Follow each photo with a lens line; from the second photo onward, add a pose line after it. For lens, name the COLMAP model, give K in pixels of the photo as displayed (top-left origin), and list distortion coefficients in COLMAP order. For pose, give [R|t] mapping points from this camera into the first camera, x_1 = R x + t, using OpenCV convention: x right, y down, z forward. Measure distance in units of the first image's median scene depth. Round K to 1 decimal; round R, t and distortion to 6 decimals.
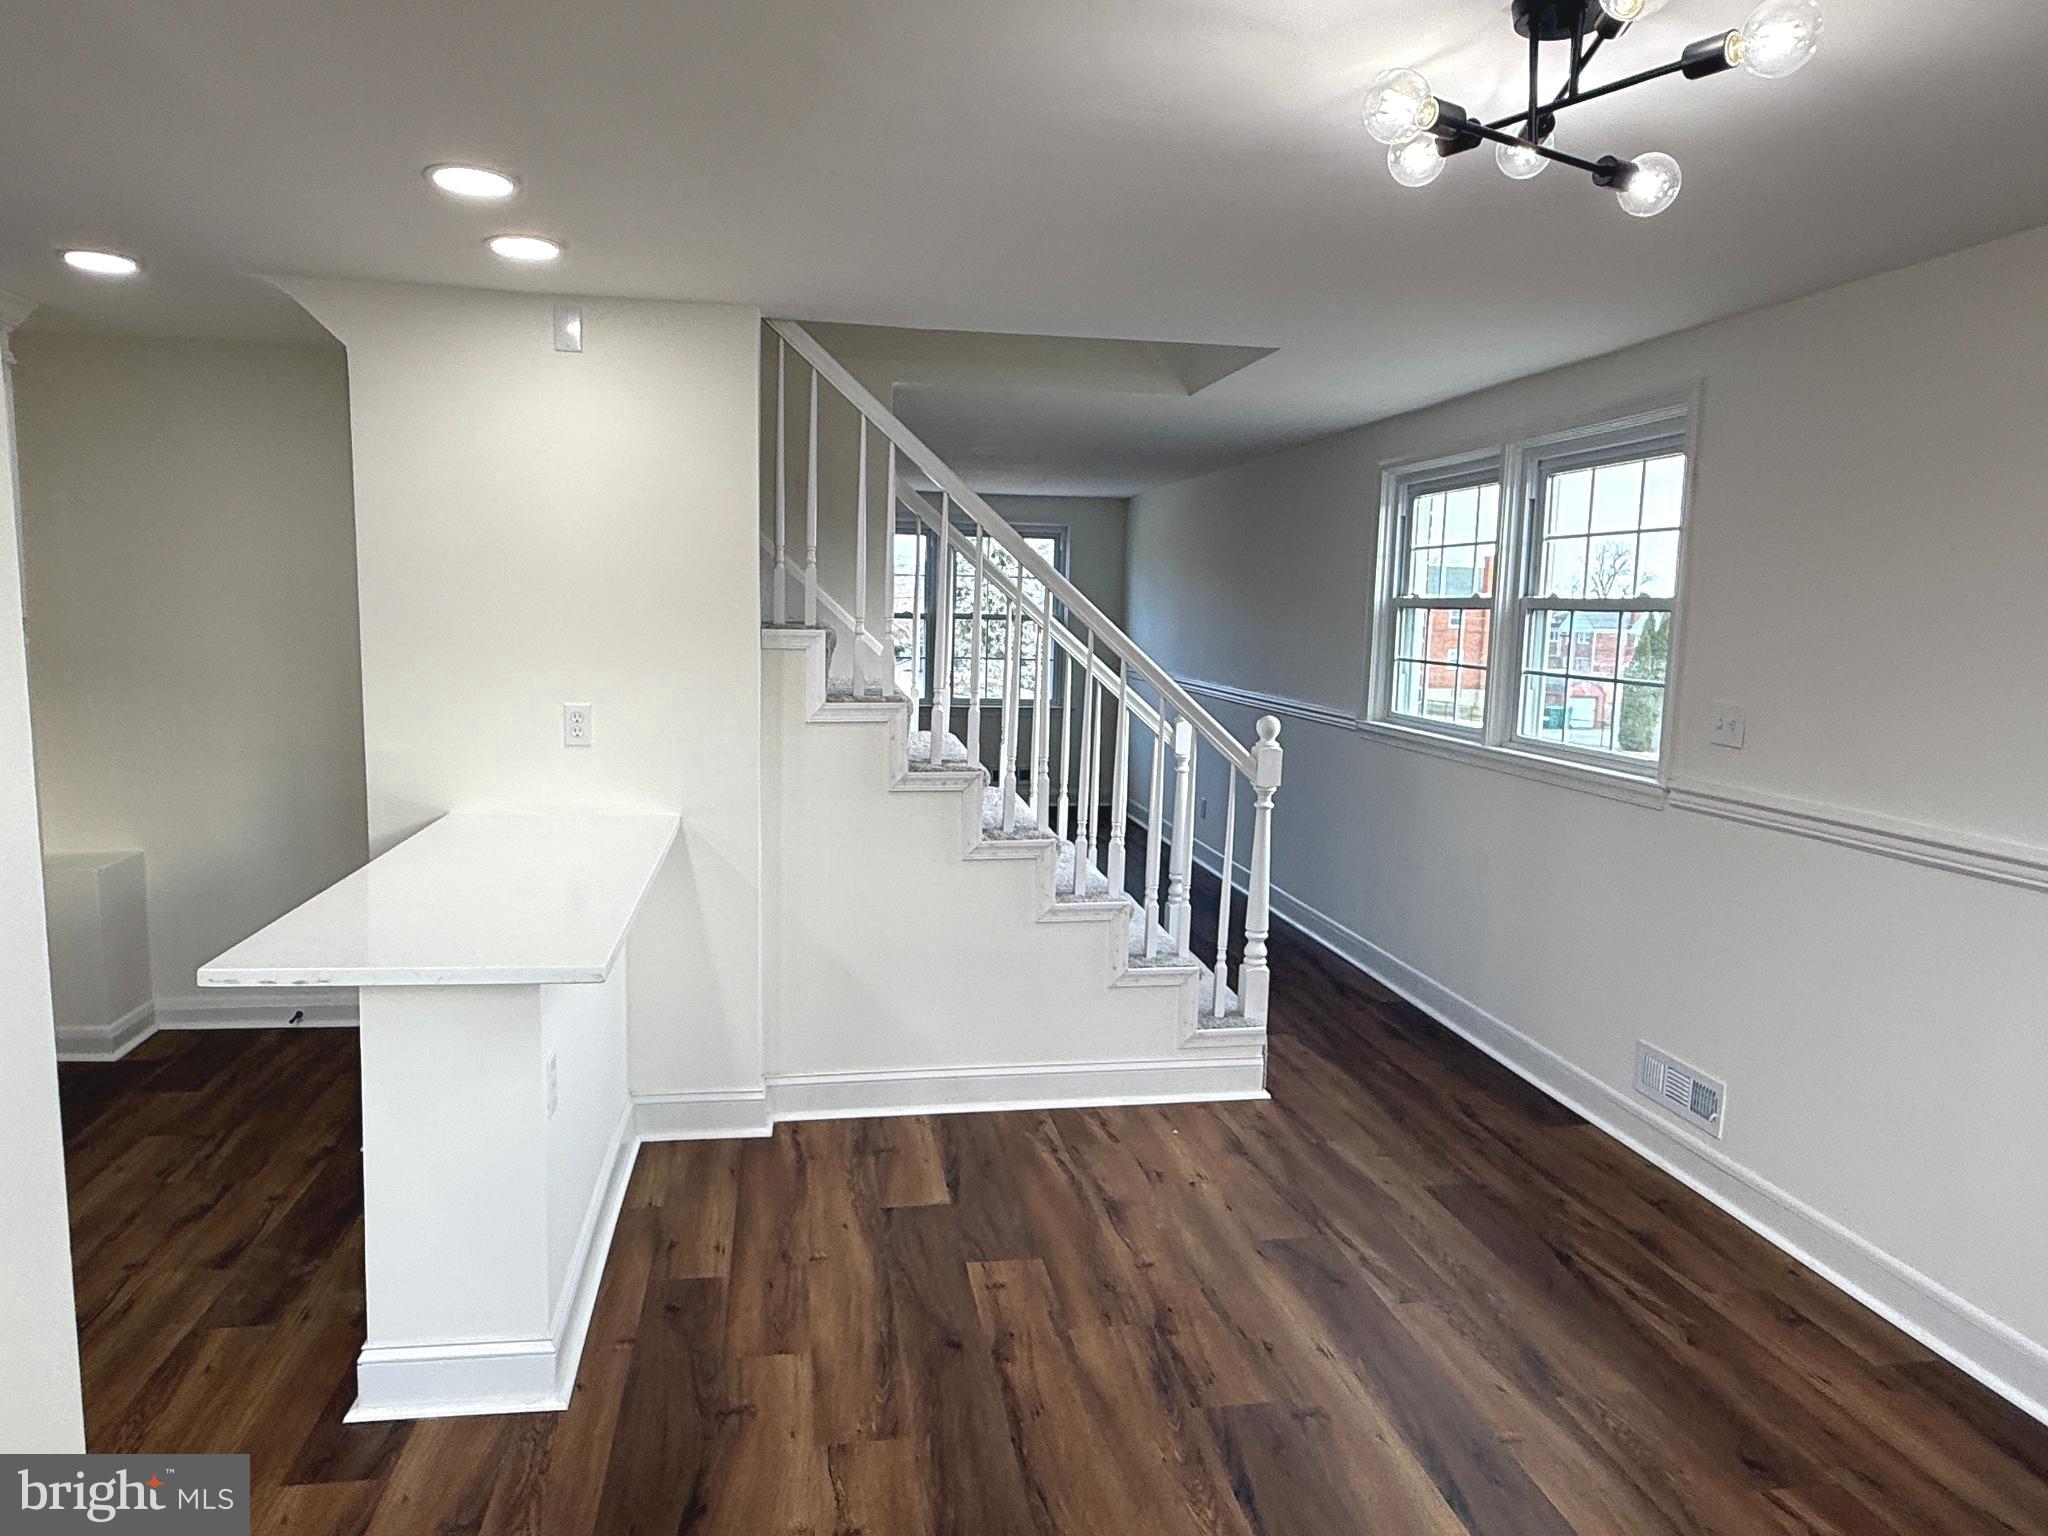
lens RADIAL K [[1288.6, 0, 994.8], [0, 1288.6, 763.9], [0, 0, 1]] dist [-0.002565, -0.000696]
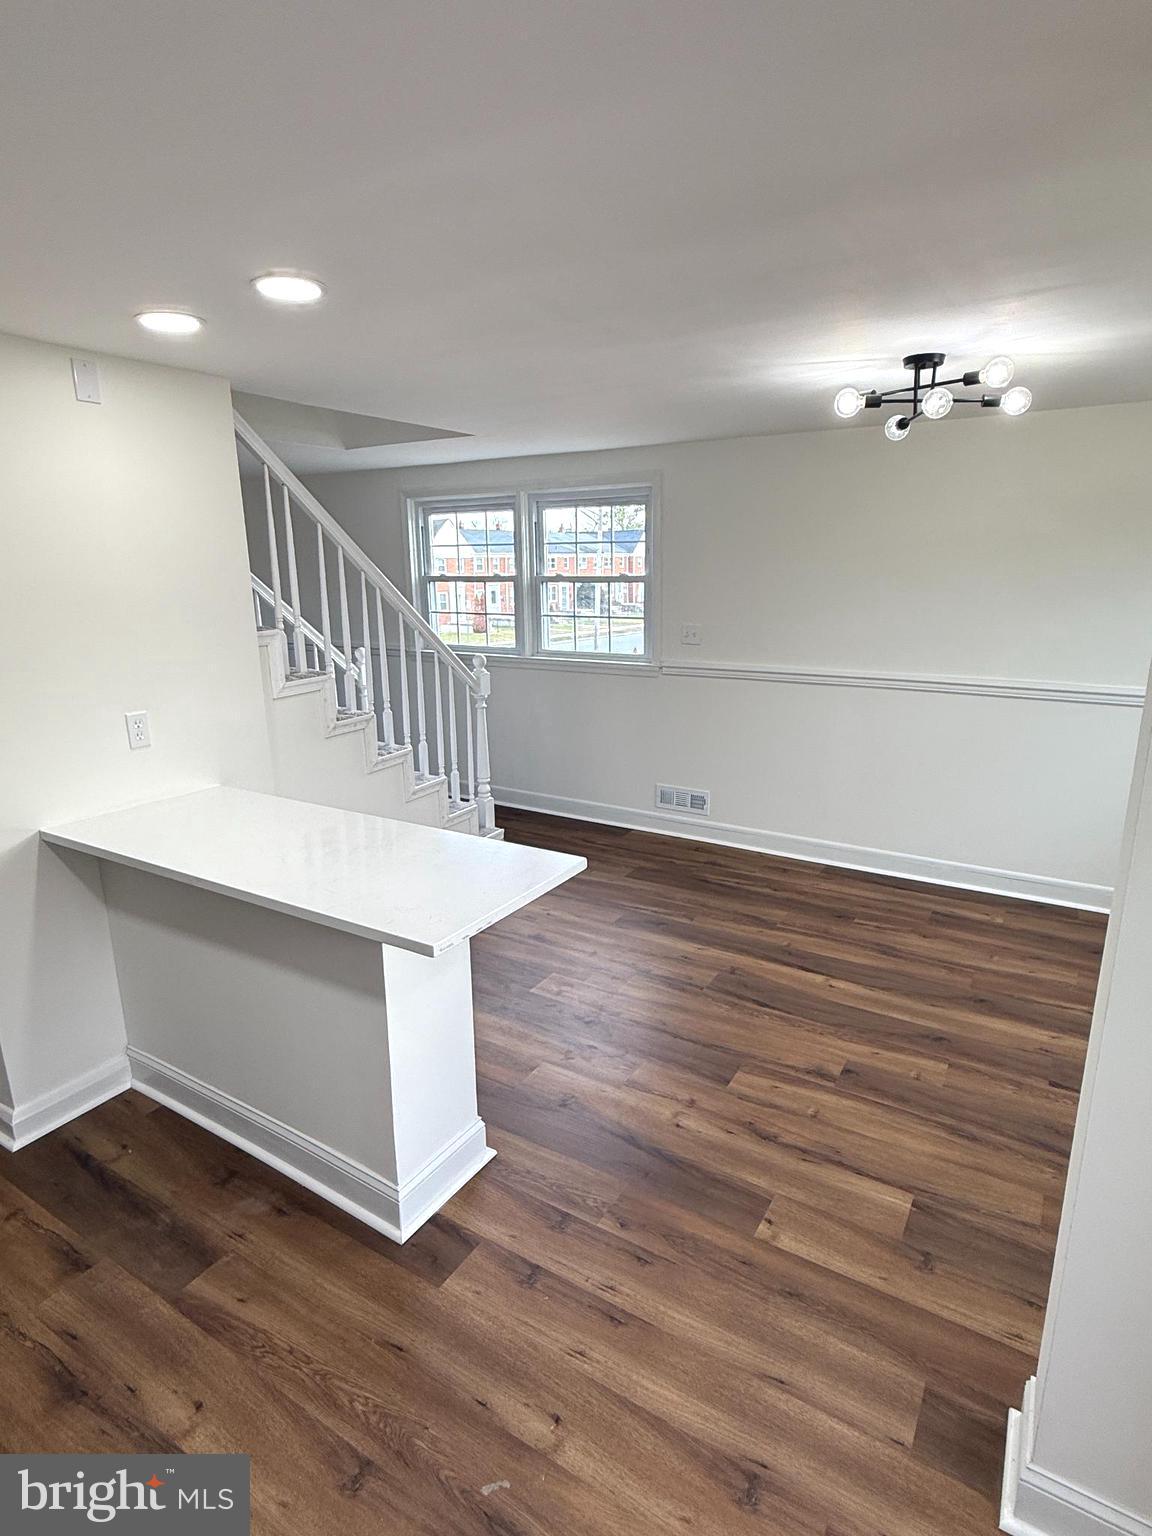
lens RADIAL K [[819.9, 0, 563.0], [0, 819.9, 783.8], [0, 0, 1]] dist [-0.006292, -0.000483]
pose [[0.659147, -0.230086, 0.715951, -0.576076], [0.126324, 0.972393, 0.196198, -0.074540], [-0.741328, -0.038882, 0.670015, 0.194204]]
